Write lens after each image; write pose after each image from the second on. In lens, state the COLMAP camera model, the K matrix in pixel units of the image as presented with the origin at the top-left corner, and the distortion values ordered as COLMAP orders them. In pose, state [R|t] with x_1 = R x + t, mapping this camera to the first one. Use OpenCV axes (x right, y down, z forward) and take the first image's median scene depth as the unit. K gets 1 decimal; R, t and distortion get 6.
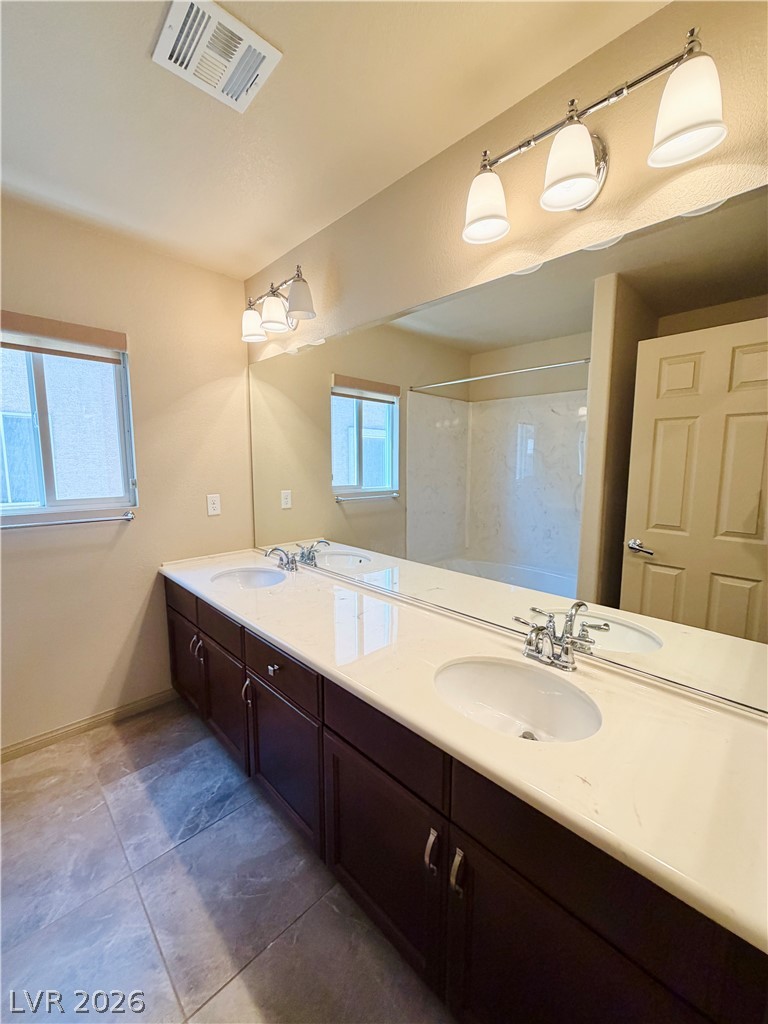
lens RADIAL K [[407.9, 0, 384.0], [0, 407.9, 512.0], [0, 0, 1]] dist [-0.000592, 0.000108]
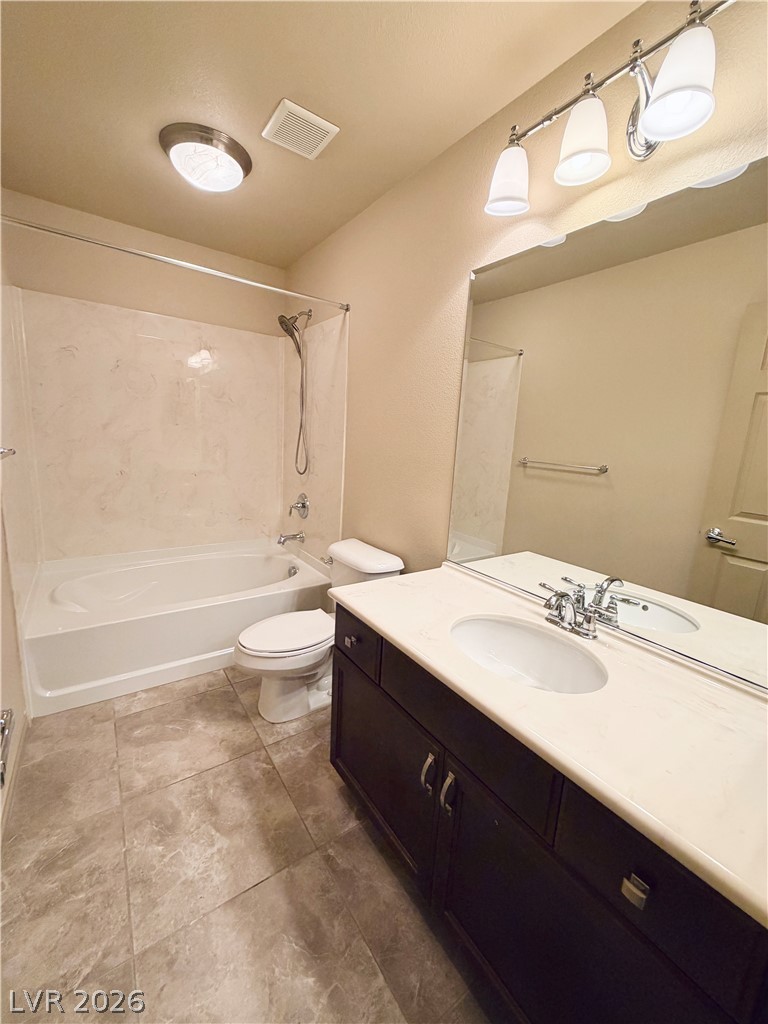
lens RADIAL K [[415.8, 0, 384.8], [0, 415.8, 498.6], [0, 0, 1]] dist [0.025878, 0.000348]
pose [[0.984914, 0.054715, -0.164164, 0.105047], [-0.047213, 0.997669, 0.049261, 0.013164], [0.166477, -0.040767, 0.985202, -0.102222]]
